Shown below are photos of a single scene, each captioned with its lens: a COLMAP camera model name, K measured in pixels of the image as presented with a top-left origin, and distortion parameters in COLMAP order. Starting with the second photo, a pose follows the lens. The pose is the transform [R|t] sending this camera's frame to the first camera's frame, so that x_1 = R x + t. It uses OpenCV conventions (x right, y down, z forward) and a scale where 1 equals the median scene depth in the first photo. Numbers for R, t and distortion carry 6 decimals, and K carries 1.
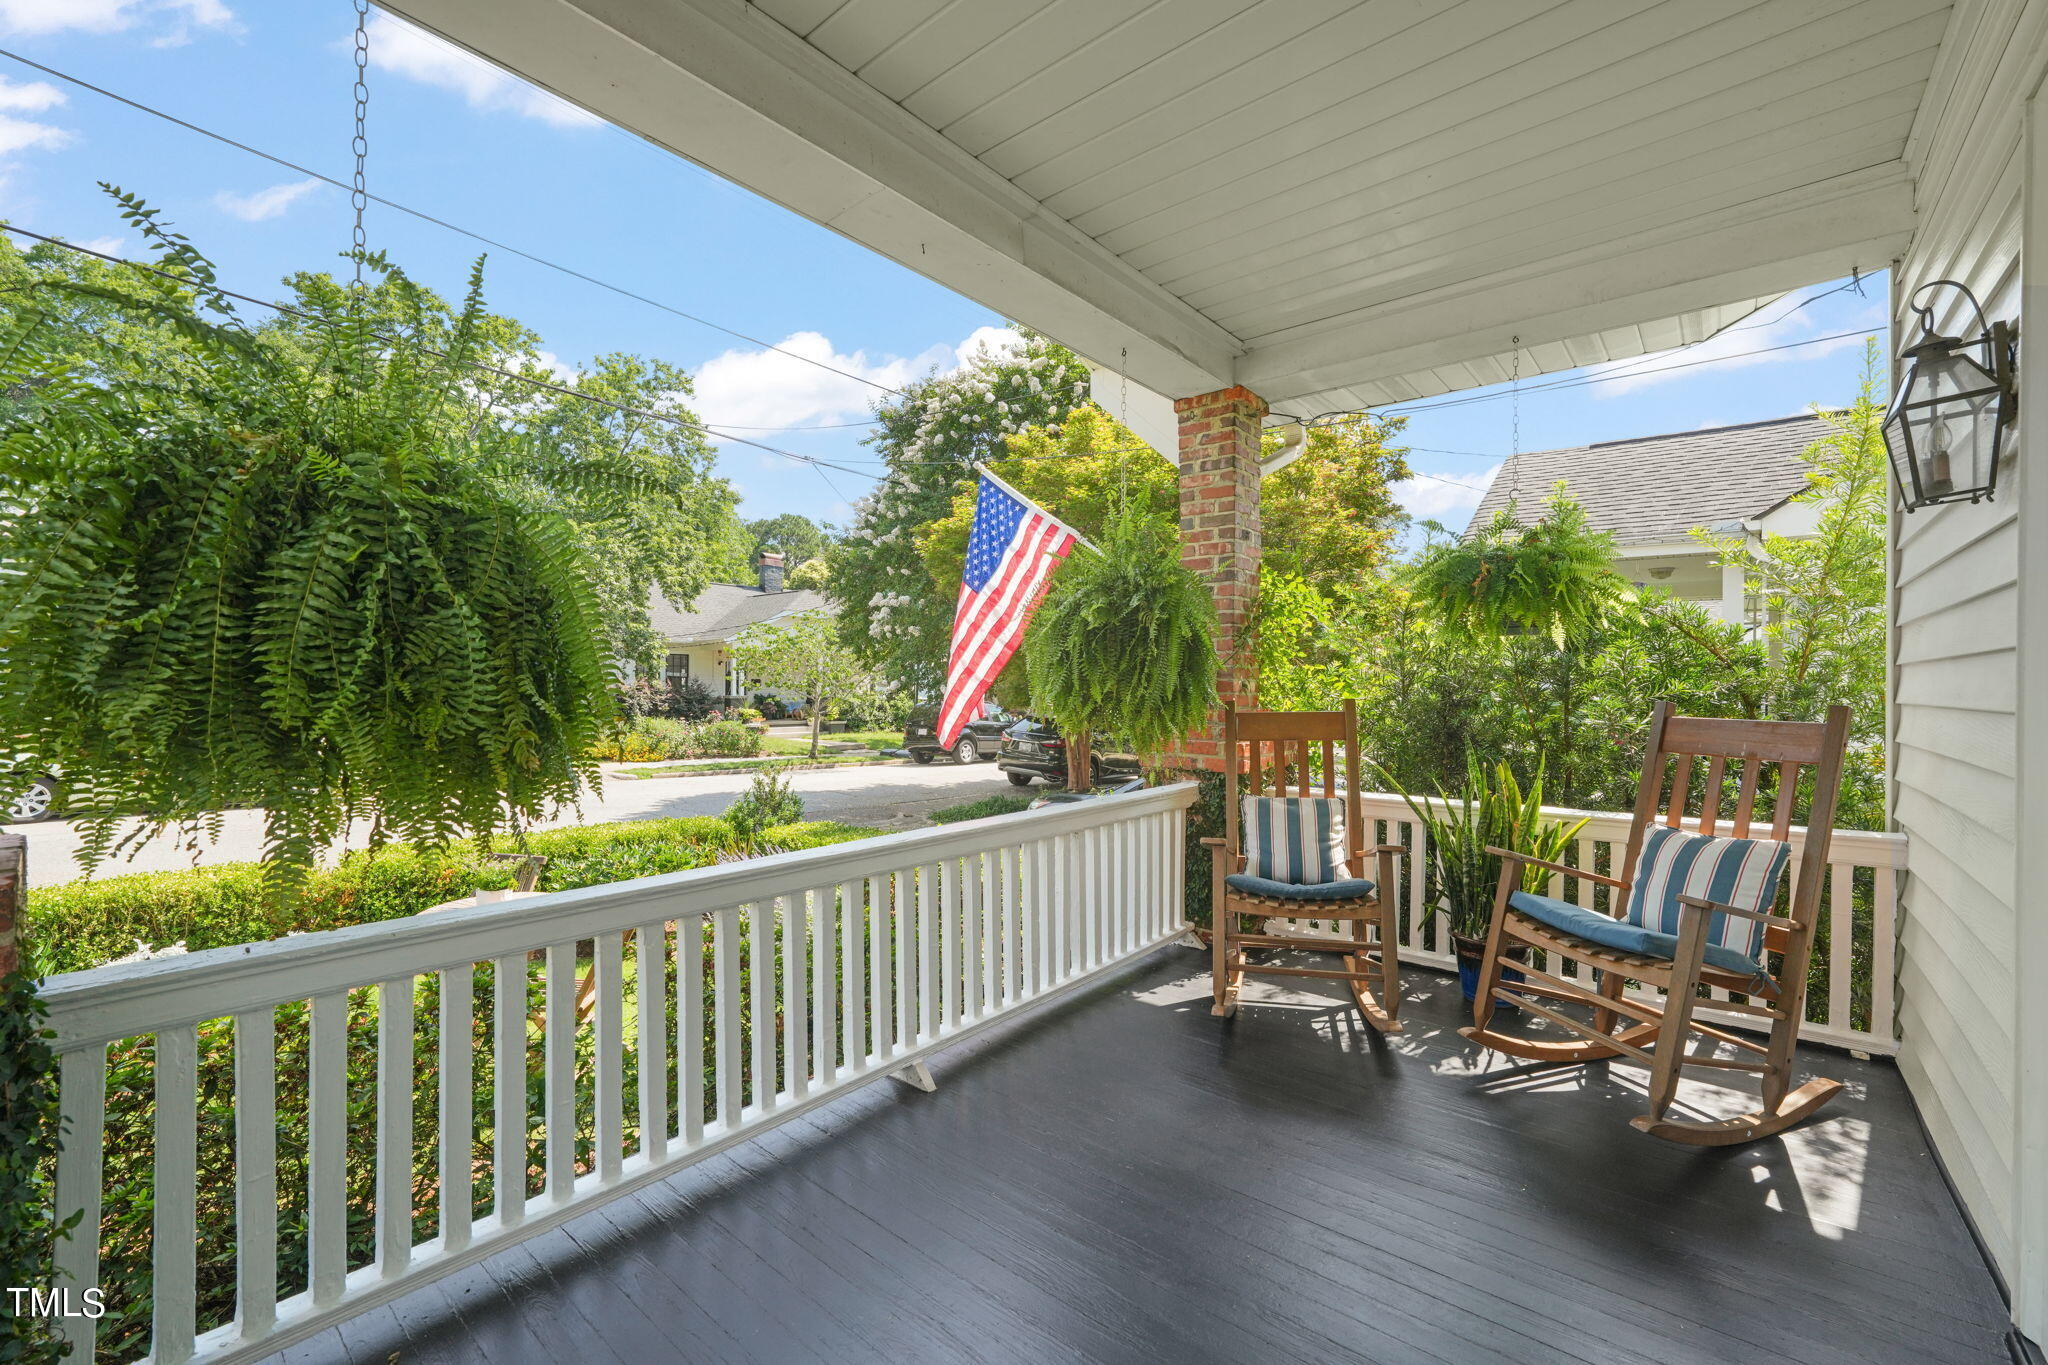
lens RADIAL K [[835.0, 0, 1024.0], [0, 835.0, 682.5], [0, 0, 1]] dist [-0.001523, 0.000063]
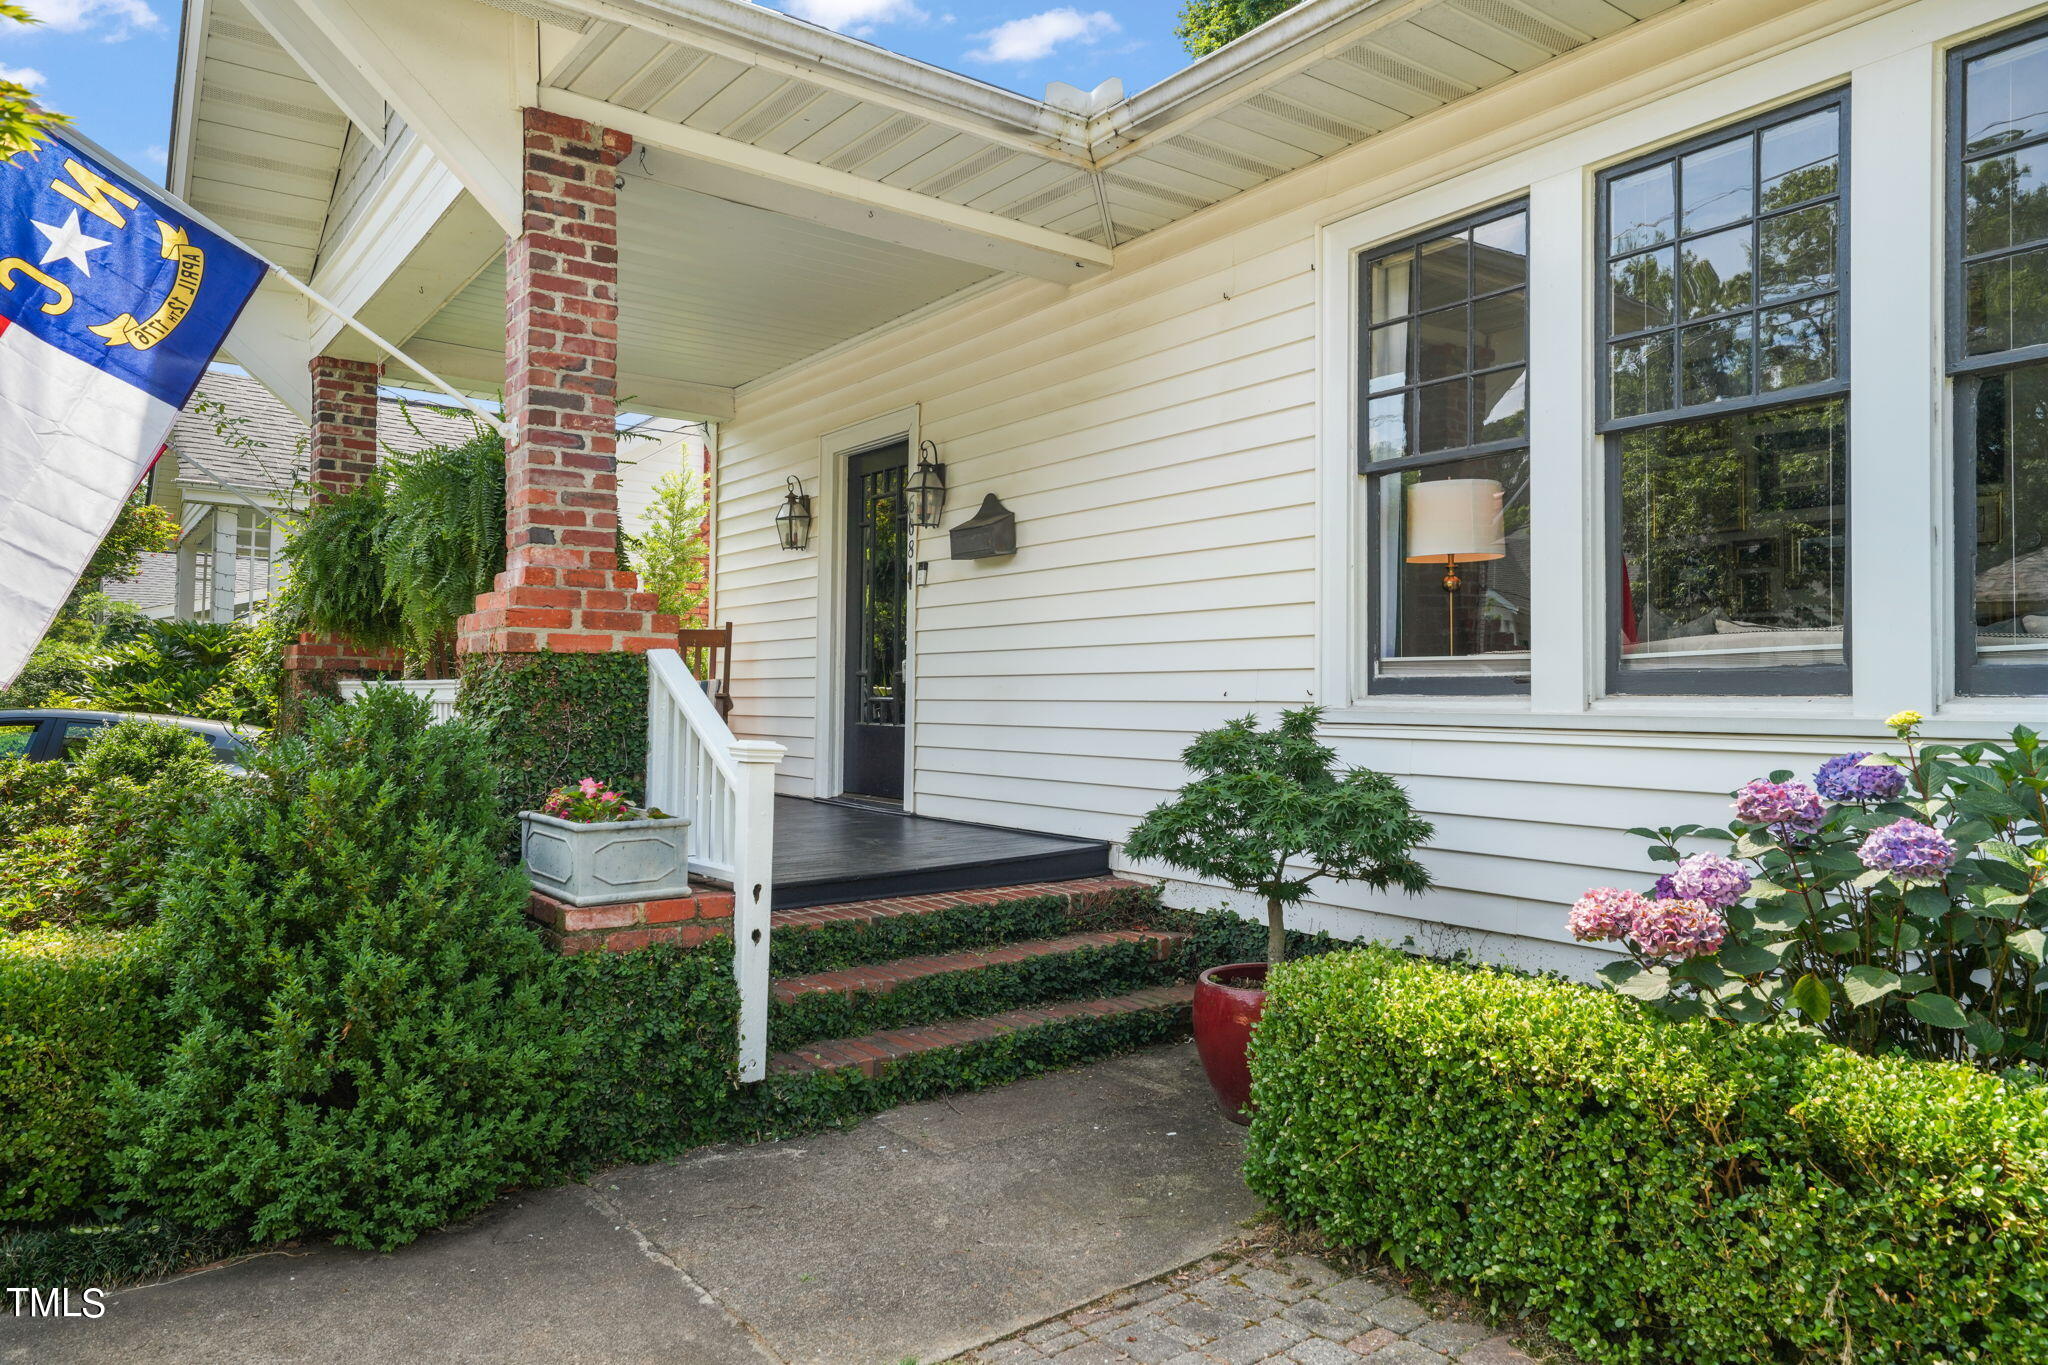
lens RADIAL K [[1306.9, 0, 1024.0], [0, 1306.9, 682.5], [0, 0, 1]] dist [0.024631, 0.001062]
pose [[0.226919, 0.003816, 0.973906, -1.392821], [-0.006473, 0.999976, -0.002410, 0.115624], [-0.973892, -0.005758, 0.226938, -0.374984]]
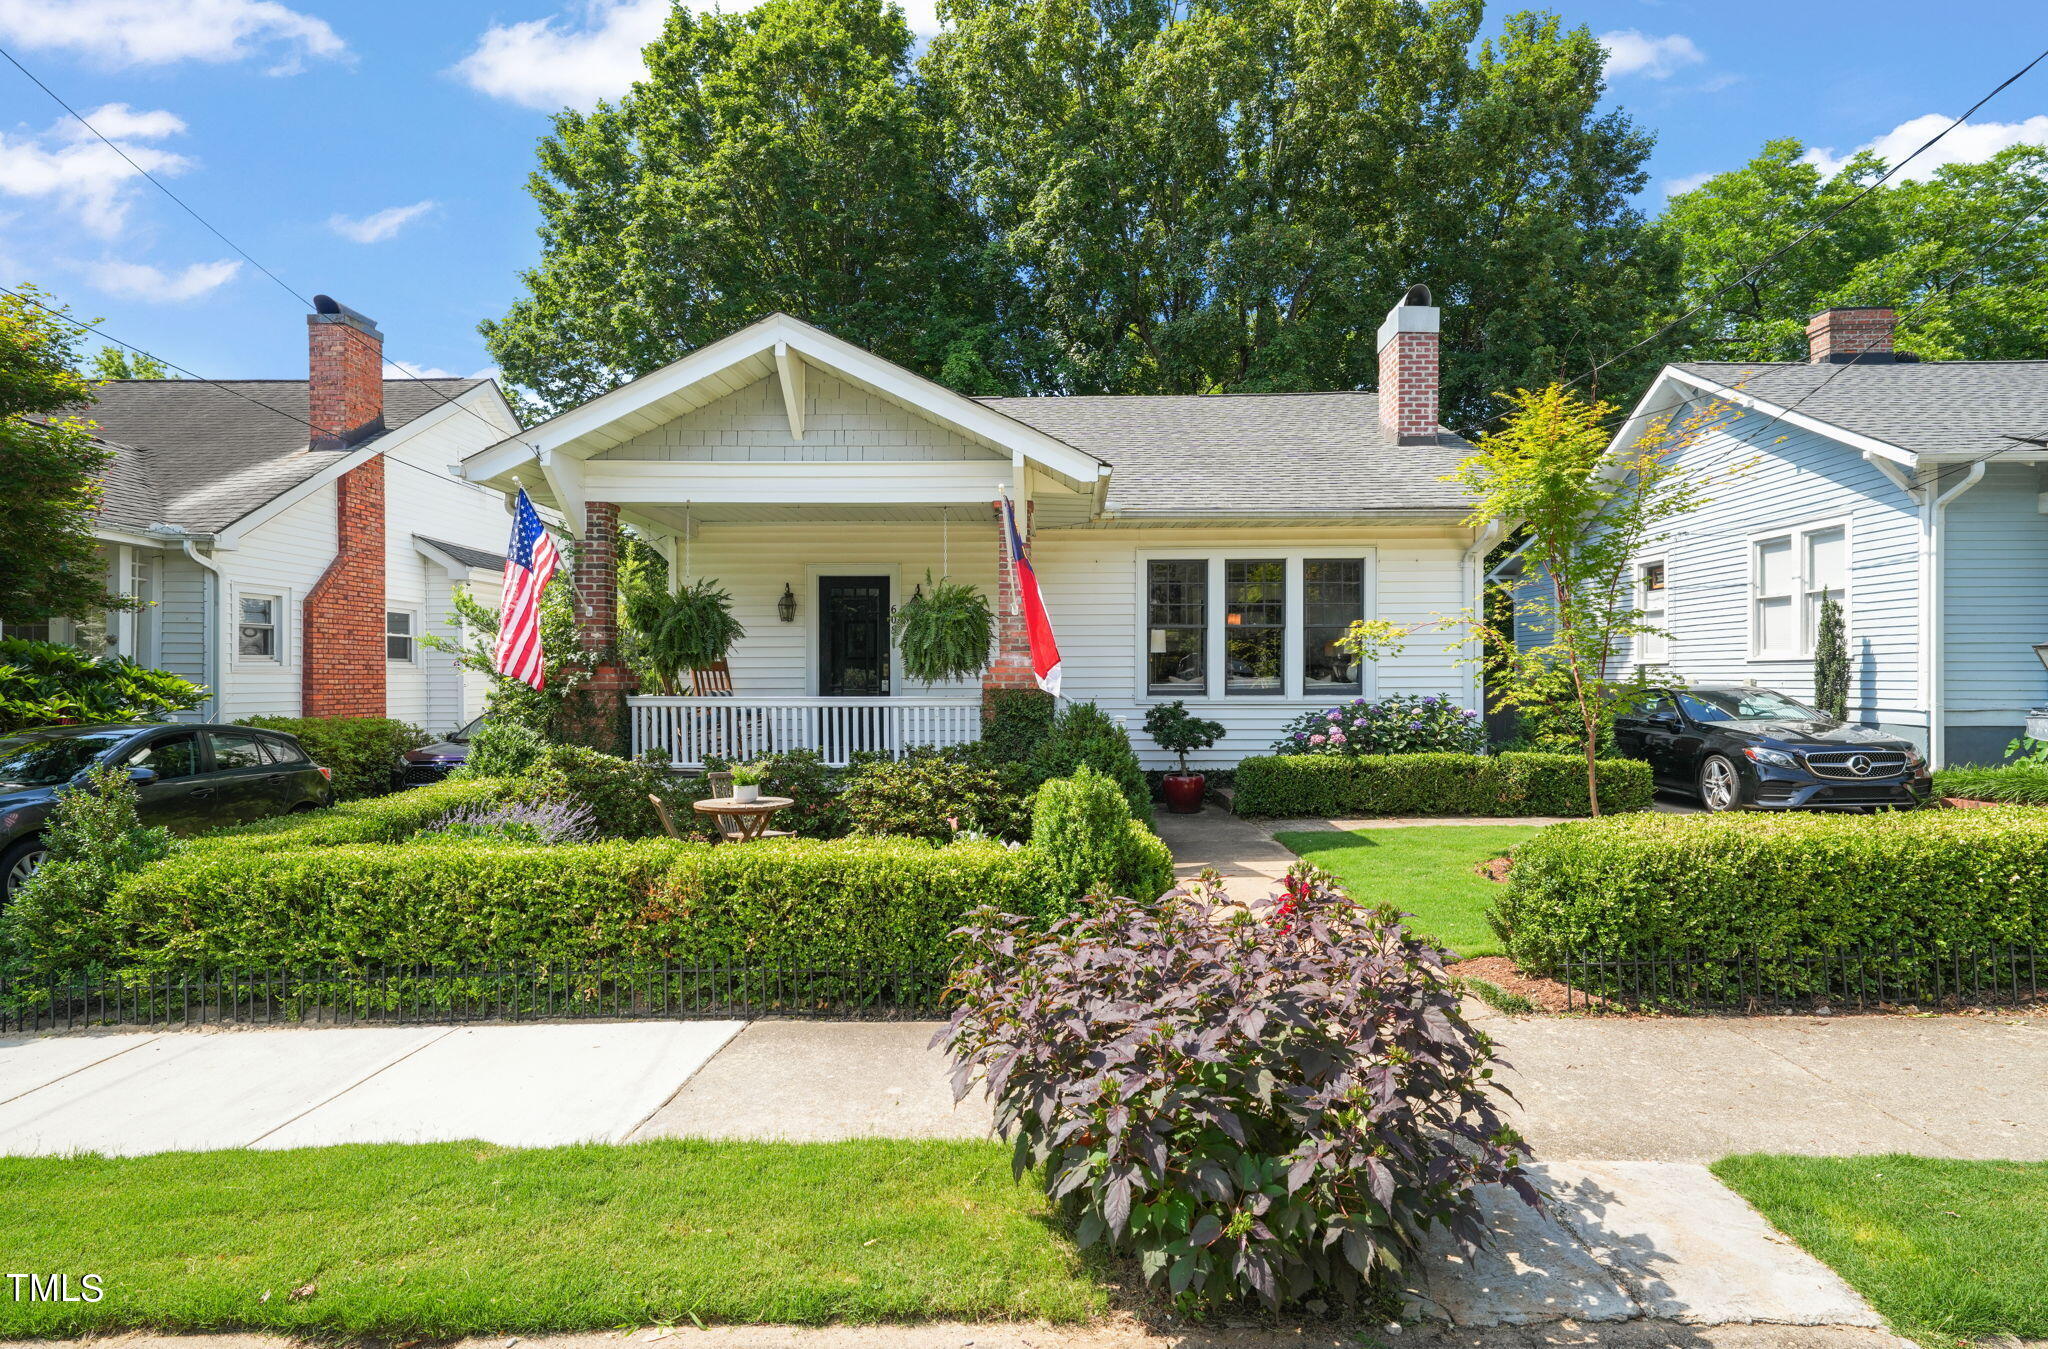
lens RADIAL K [[1058.3, 0, 1028.5], [0, 1058.3, 675.1], [0, 0, 1]] dist [0.012682, -0.000432]
pose [[-0.621662, -0.007049, 0.783254, -2.380754], [-0.004251, 0.999975, 0.005625, 0.047001], [-0.783274, 0.000167, -0.621676, 1.780019]]
